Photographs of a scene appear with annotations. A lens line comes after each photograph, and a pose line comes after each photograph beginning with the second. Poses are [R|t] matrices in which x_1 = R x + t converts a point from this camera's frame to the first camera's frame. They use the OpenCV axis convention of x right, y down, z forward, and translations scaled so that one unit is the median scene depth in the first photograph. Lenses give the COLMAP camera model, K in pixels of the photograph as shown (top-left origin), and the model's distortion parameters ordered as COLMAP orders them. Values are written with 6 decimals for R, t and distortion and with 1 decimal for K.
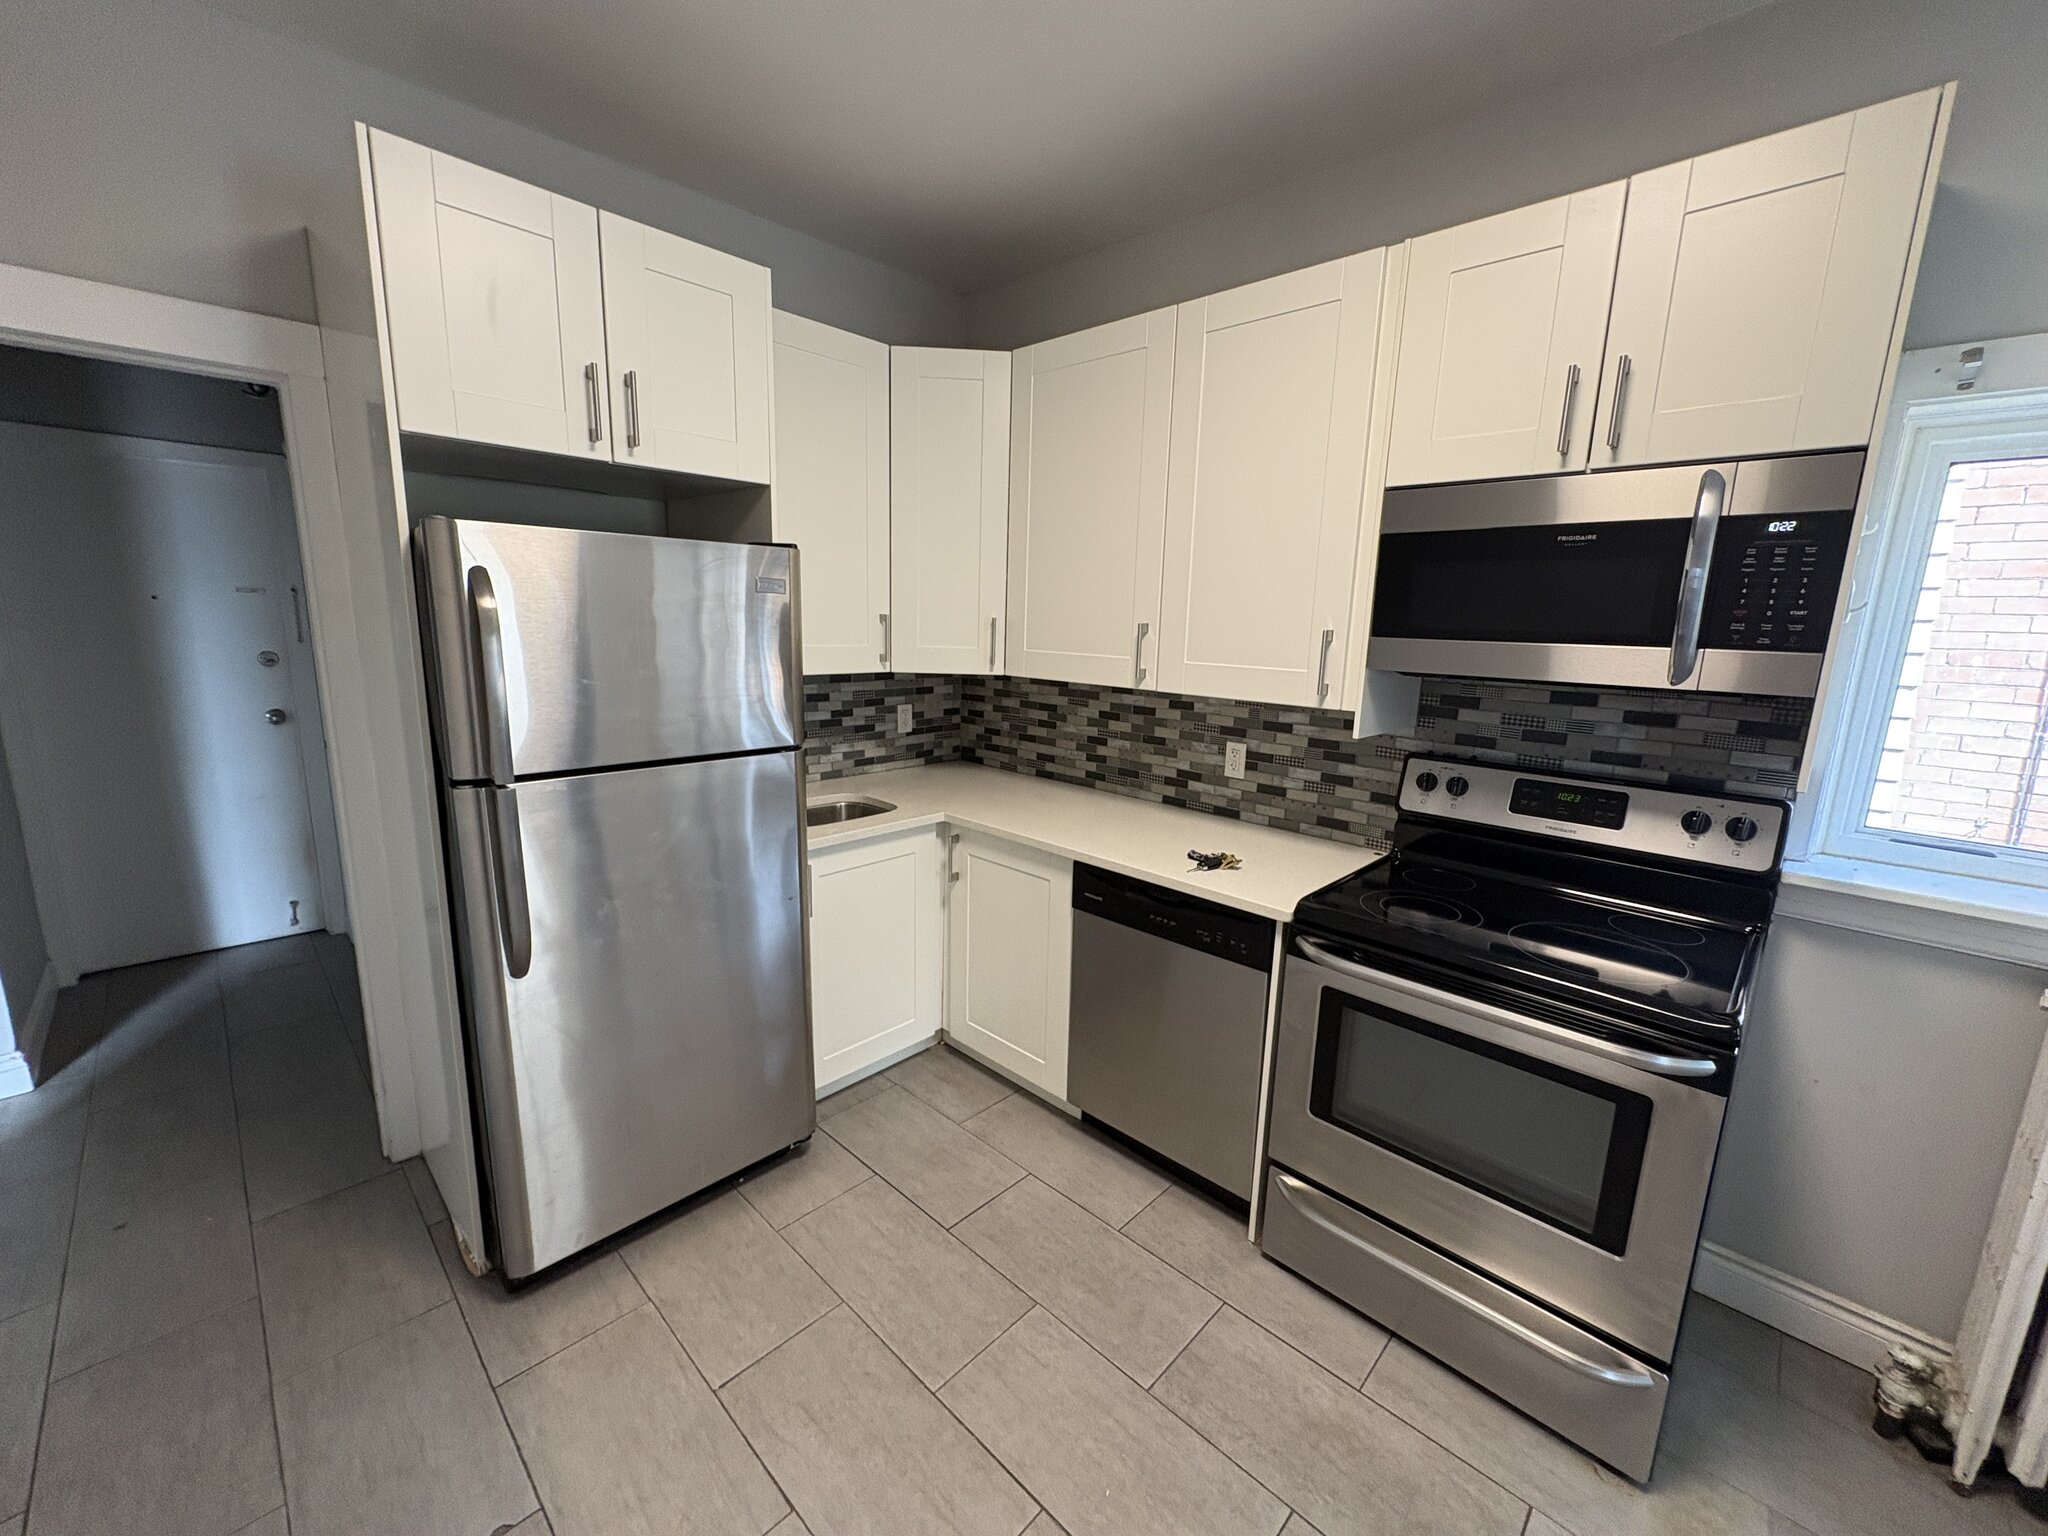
lens RADIAL K [[814.0, 0, 1026.3], [0, 814.0, 770.5], [0, 0, 1]] dist [-0.000199, -0.000089]
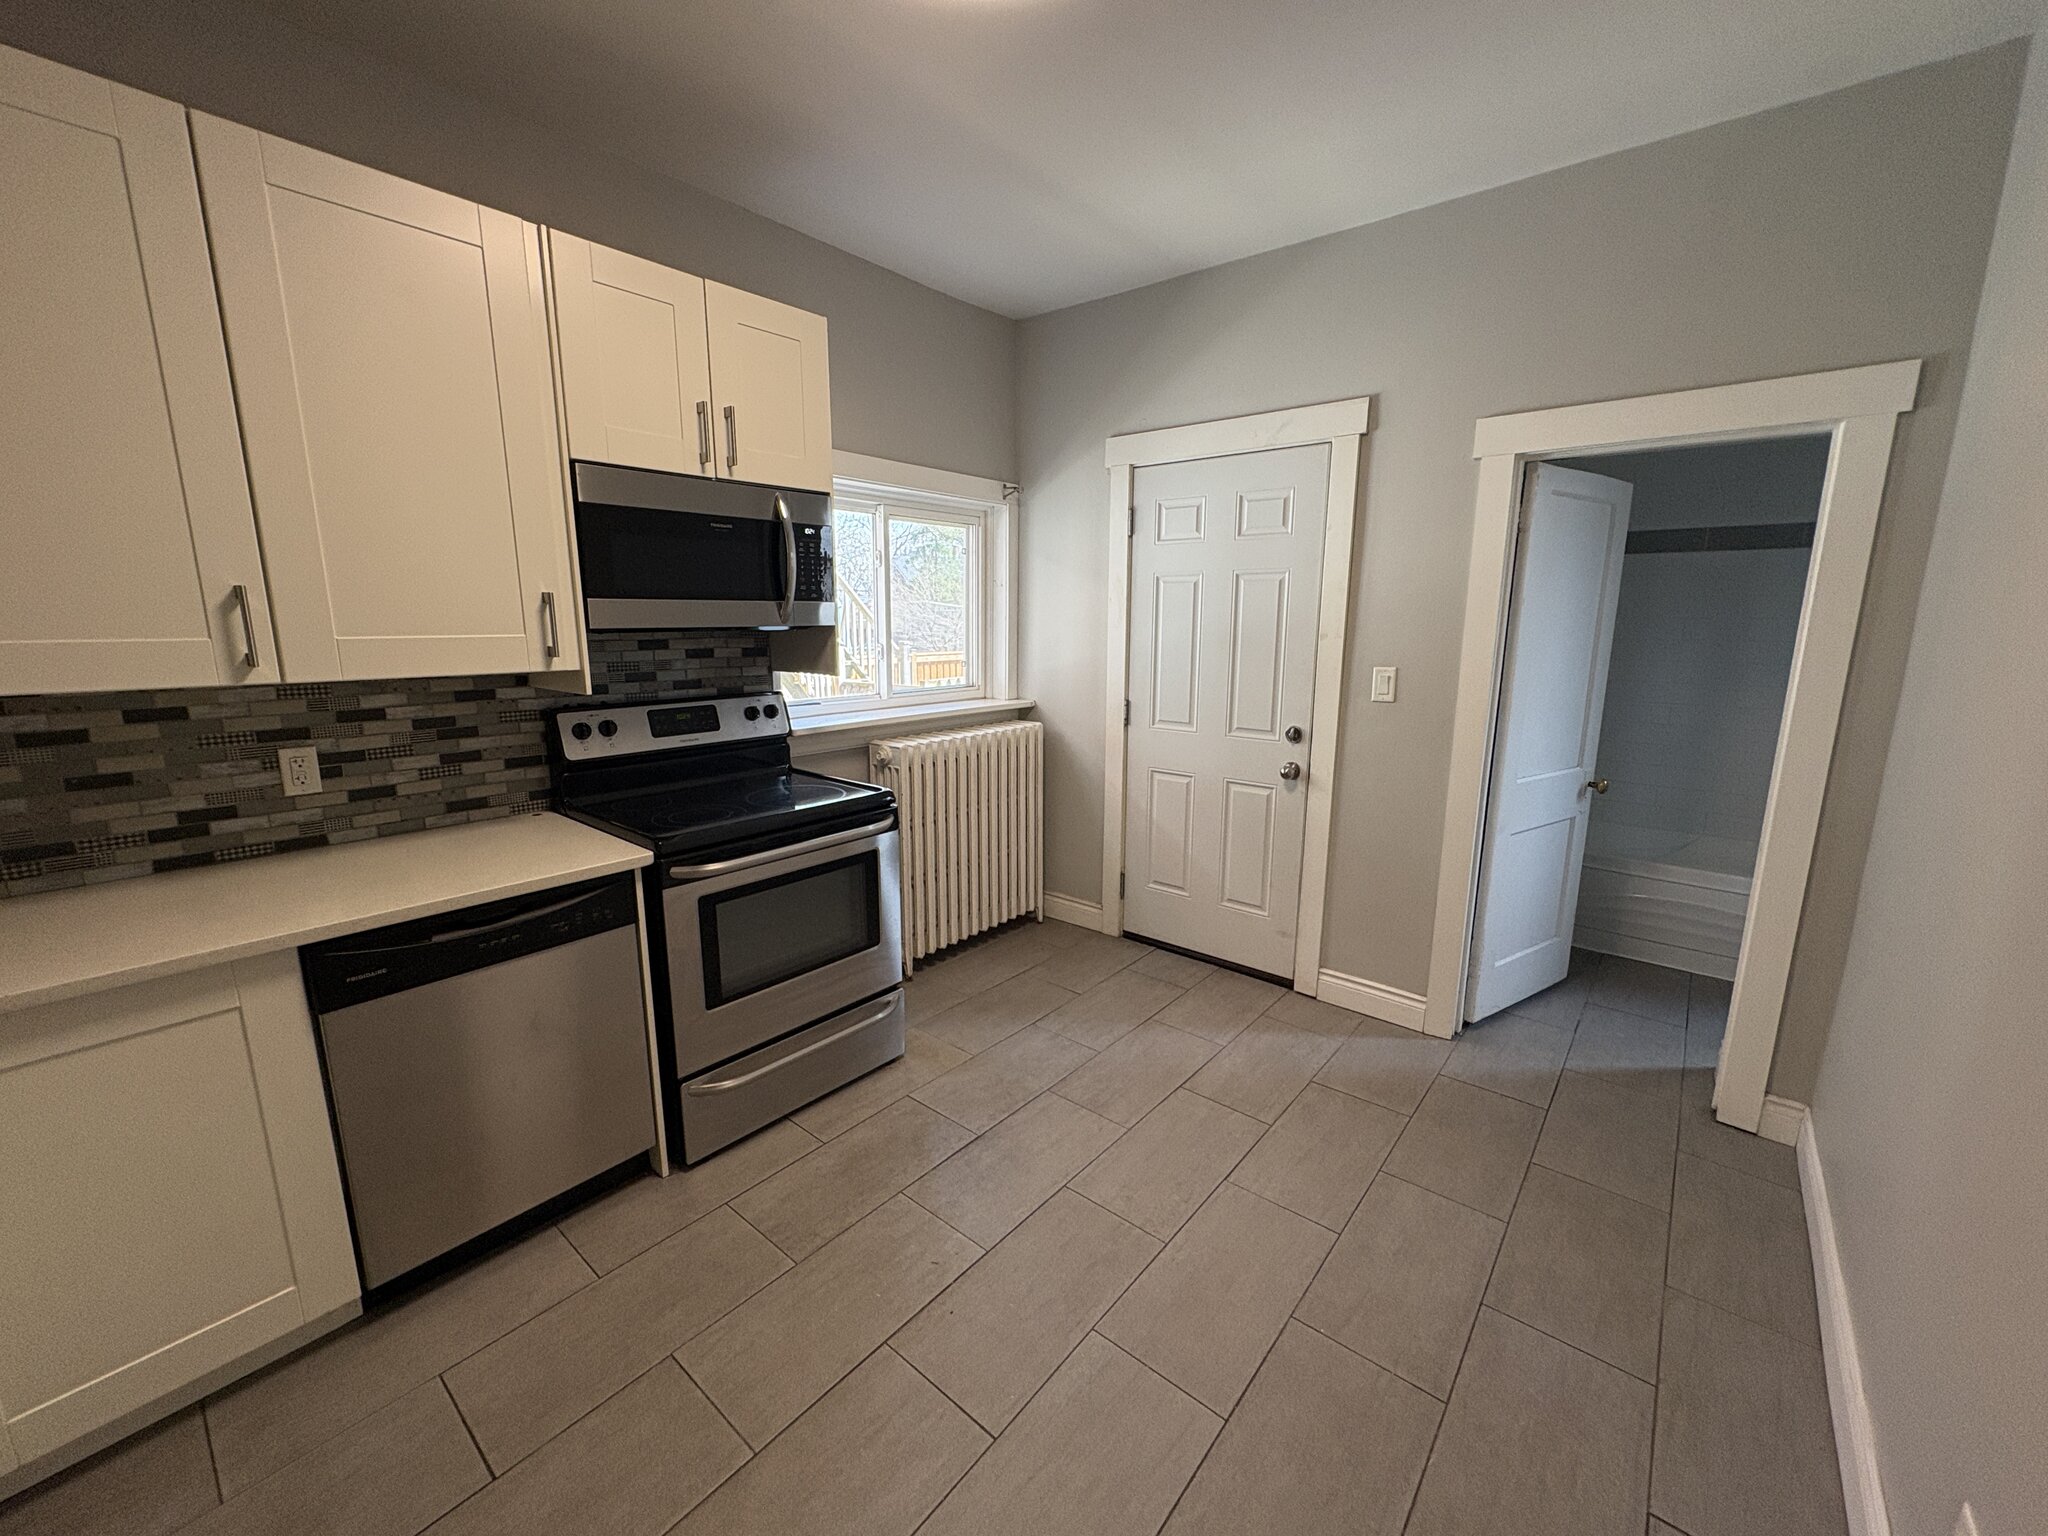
lens RADIAL K [[814.0, 0, 1022.8], [0, 814.0, 772.4], [0, 0, 1]] dist [-0.000199, -0.000089]
pose [[-0.068409, -0.215836, 0.974030, -0.626241], [0.185423, 0.956556, 0.224986, -0.068634], [-0.980275, 0.195998, -0.025416, 0.442090]]
